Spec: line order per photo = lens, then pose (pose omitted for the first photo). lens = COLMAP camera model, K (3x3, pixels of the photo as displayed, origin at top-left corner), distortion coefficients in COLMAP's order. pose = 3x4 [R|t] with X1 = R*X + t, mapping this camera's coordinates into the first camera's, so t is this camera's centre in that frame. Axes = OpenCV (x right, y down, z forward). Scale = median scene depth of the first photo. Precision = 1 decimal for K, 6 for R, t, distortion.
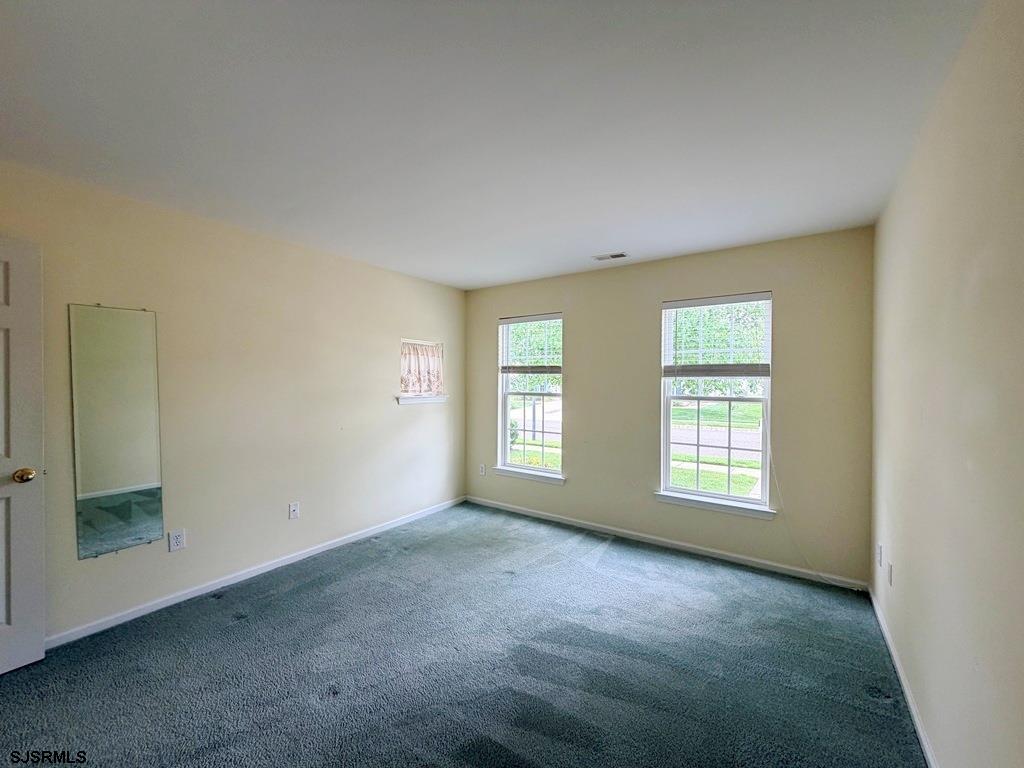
lens RADIAL K [[407.3, 0, 516.8], [0, 407.3, 382.5], [0, 0, 1]] dist [0.000451, 0.000205]
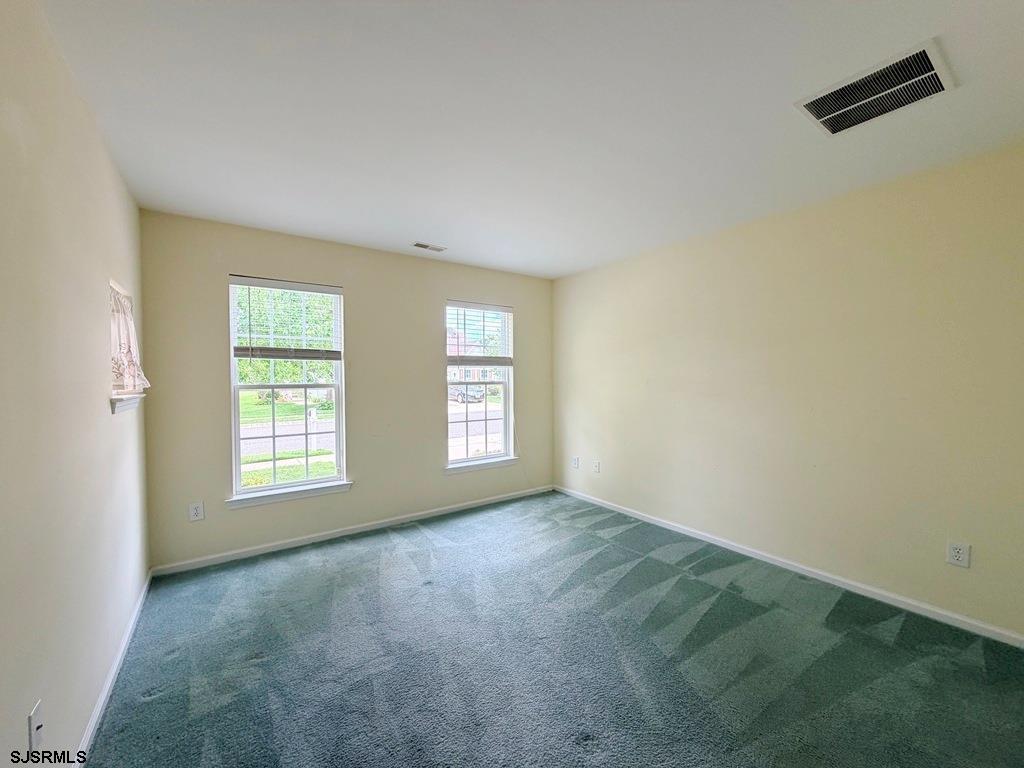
lens RADIAL K [[407.3, 0, 514.1], [0, 407.3, 383.3], [0, 0, 1]] dist [0.000451, 0.000205]
pose [[0.353279, -0.033883, 0.934904, -0.556645], [0.001257, 0.999360, 0.035744, -0.003959], [-0.935517, -0.011452, 0.353096, 0.370689]]
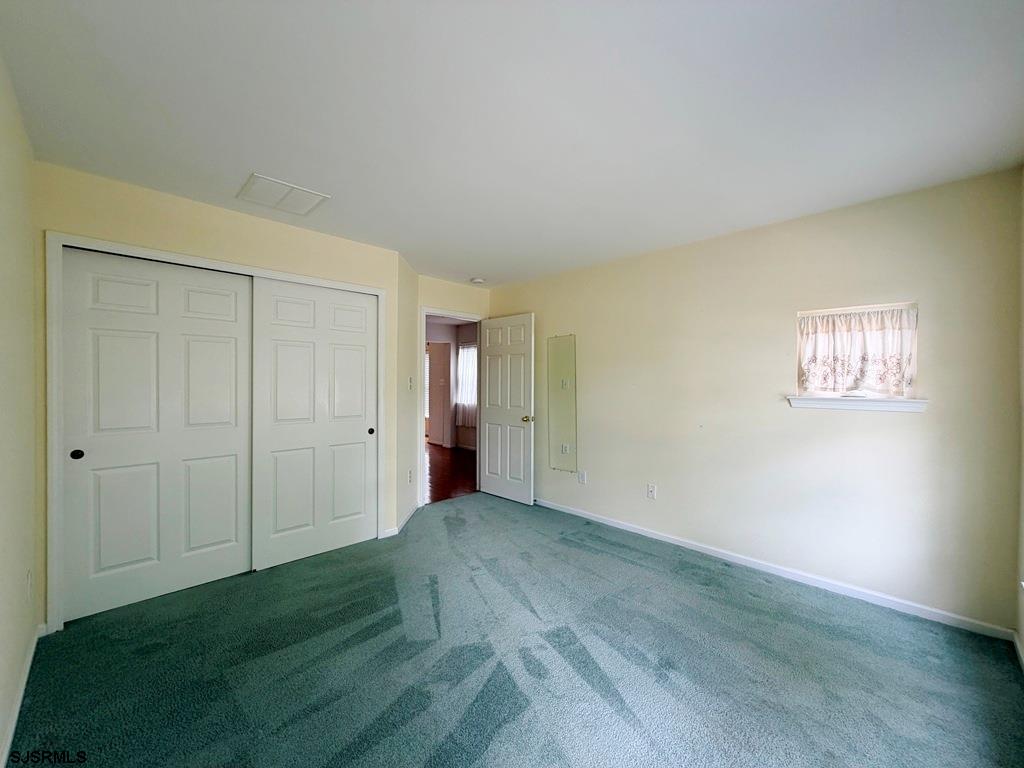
lens RADIAL K [[407.3, 0, 510.0], [0, 407.3, 384.6], [0, 0, 1]] dist [0.000451, 0.000205]
pose [[-0.162537, 0.005861, -0.986685, 0.463507], [-0.016190, 0.999832, 0.008606, 0.017107], [0.986570, 0.017374, -0.162415, 0.610887]]
